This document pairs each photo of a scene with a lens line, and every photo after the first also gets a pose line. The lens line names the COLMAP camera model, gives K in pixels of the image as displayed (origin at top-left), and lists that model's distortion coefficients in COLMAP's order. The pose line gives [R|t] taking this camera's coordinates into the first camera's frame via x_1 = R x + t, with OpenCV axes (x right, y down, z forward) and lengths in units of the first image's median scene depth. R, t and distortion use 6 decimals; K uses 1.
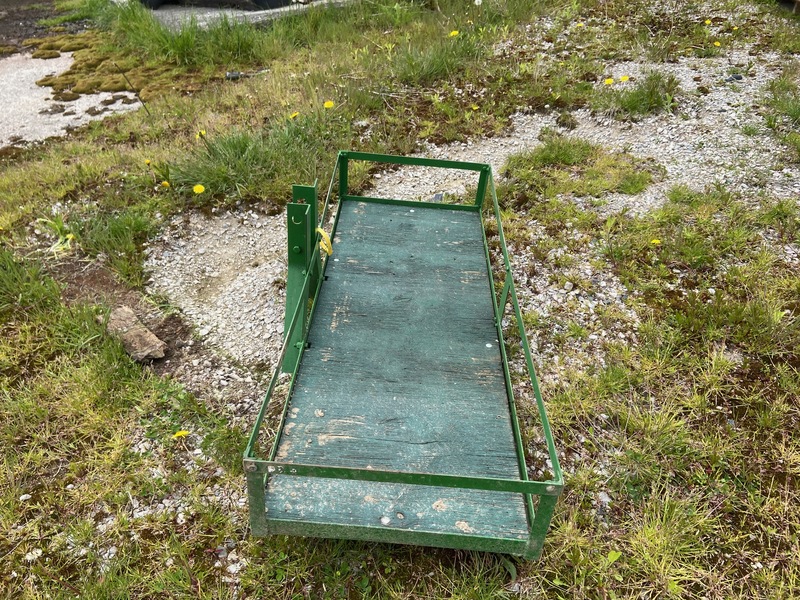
lens RADIAL K [[601.2, 0, 397.8], [0, 601.2, 304.3], [0, 0, 1]] dist [0.120809, -0.149946]
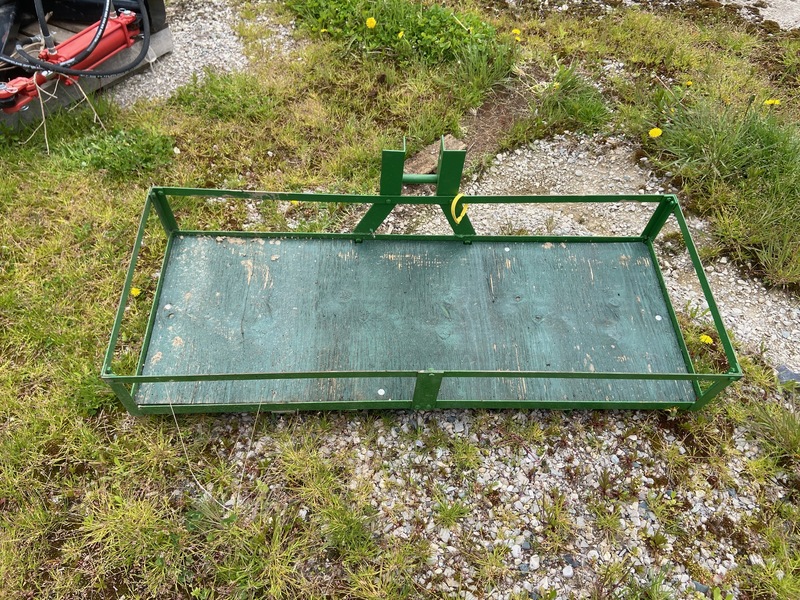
lens RADIAL K [[601.2, 0, 399.8], [0, 601.2, 291.8], [0, 0, 1]] dist [0.120809, -0.149946]
pose [[0.070144, 0.788431, -0.611111, 0.381333], [-0.618318, 0.515102, 0.593593, -0.369138], [0.782791, 0.336224, 0.523633, 0.308966]]
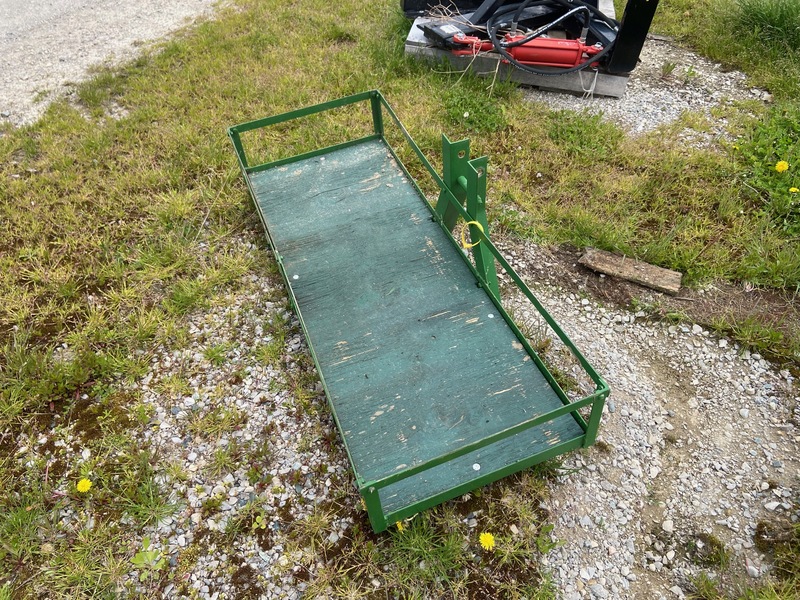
lens RADIAL K [[601.2, 0, 400.0], [0, 601.2, 293.3], [0, 0, 1]] dist [0.120809, -0.149946]
pose [[-0.917233, 0.282057, -0.281296, 0.189030], [-0.230646, 0.199707, 0.952323, -0.657239], [0.324786, 0.938382, -0.118122, 0.779148]]
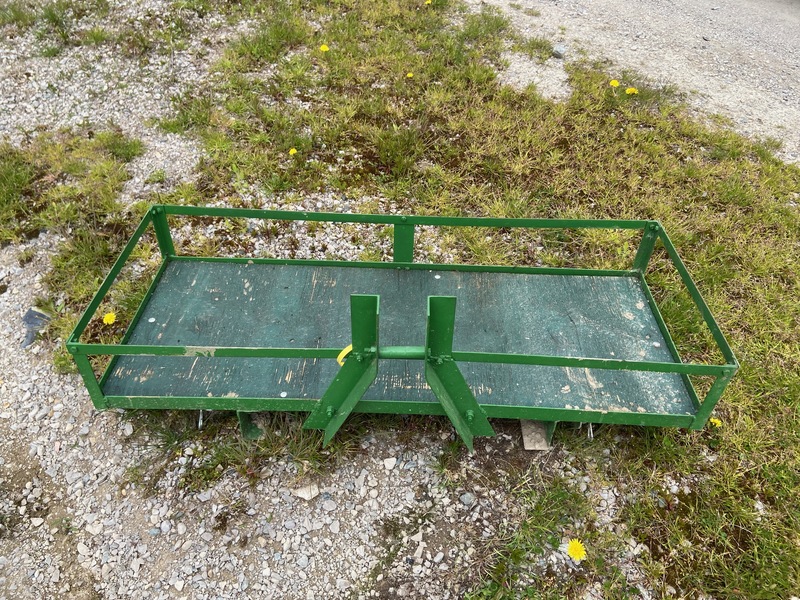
lens RADIAL K [[601.2, 0, 396.0], [0, 601.2, 298.5], [0, 0, 1]] dist [0.120809, -0.149946]
pose [[-0.009680, -0.712941, 0.701157, -0.409953], [0.561405, 0.576376, 0.593814, -0.383051], [-0.827485, 0.399381, 0.394669, 0.412160]]
